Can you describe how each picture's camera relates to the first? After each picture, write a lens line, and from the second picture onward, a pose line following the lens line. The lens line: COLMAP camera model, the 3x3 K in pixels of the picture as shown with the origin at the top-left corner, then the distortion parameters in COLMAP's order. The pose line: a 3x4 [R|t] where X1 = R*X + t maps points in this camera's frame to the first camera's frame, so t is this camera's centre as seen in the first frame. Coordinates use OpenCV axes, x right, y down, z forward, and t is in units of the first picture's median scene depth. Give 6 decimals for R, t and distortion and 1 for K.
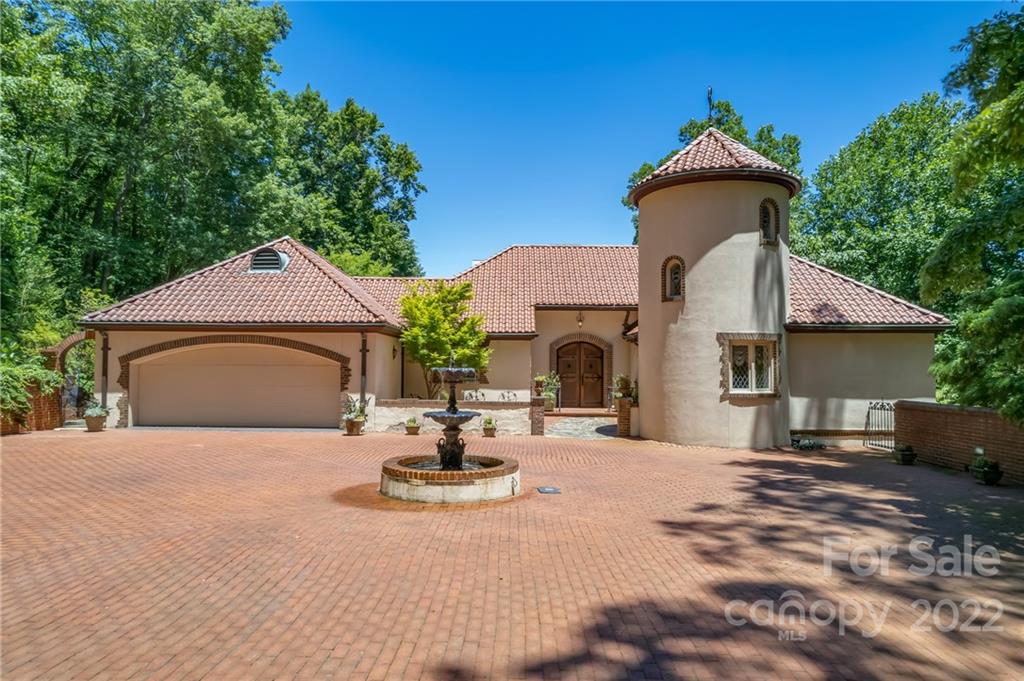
lens RADIAL K [[660.7, 0, 512.0], [0, 660.7, 340.5], [0, 0, 1]] dist [-0.033161, 0.001772]
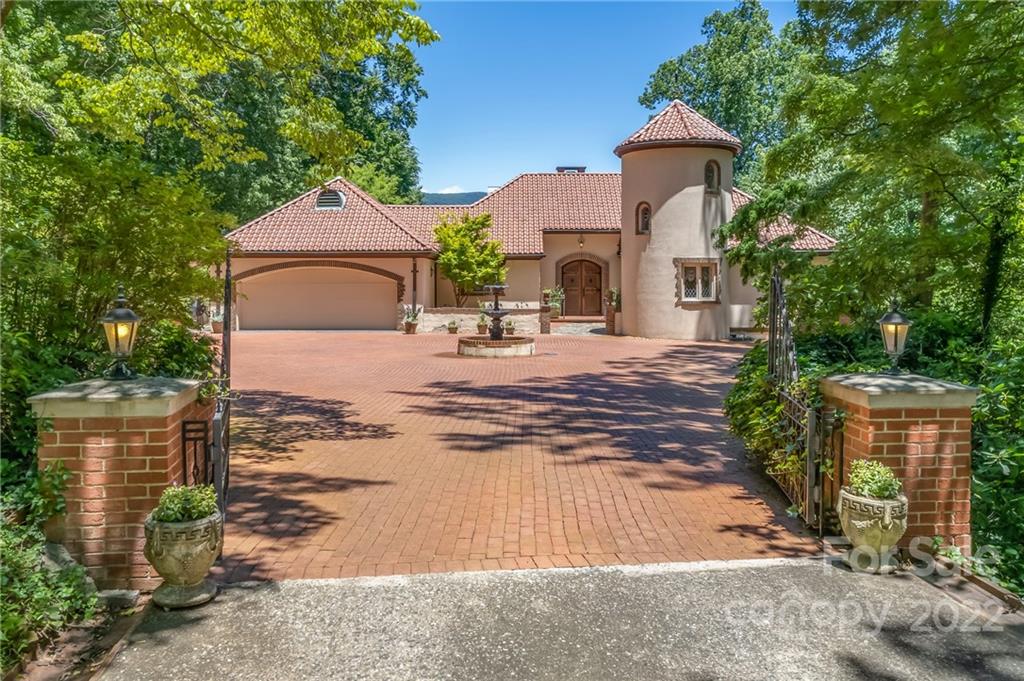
lens RADIAL K [[660.7, 0, 512.0], [0, 660.7, 340.5], [0, 0, 1]] dist [-0.033161, 0.001772]
pose [[0.999890, -0.006896, -0.013118, -0.010674], [0.008550, 0.991413, 0.130485, -0.017419], [0.012106, -0.130583, 0.991364, -0.315096]]
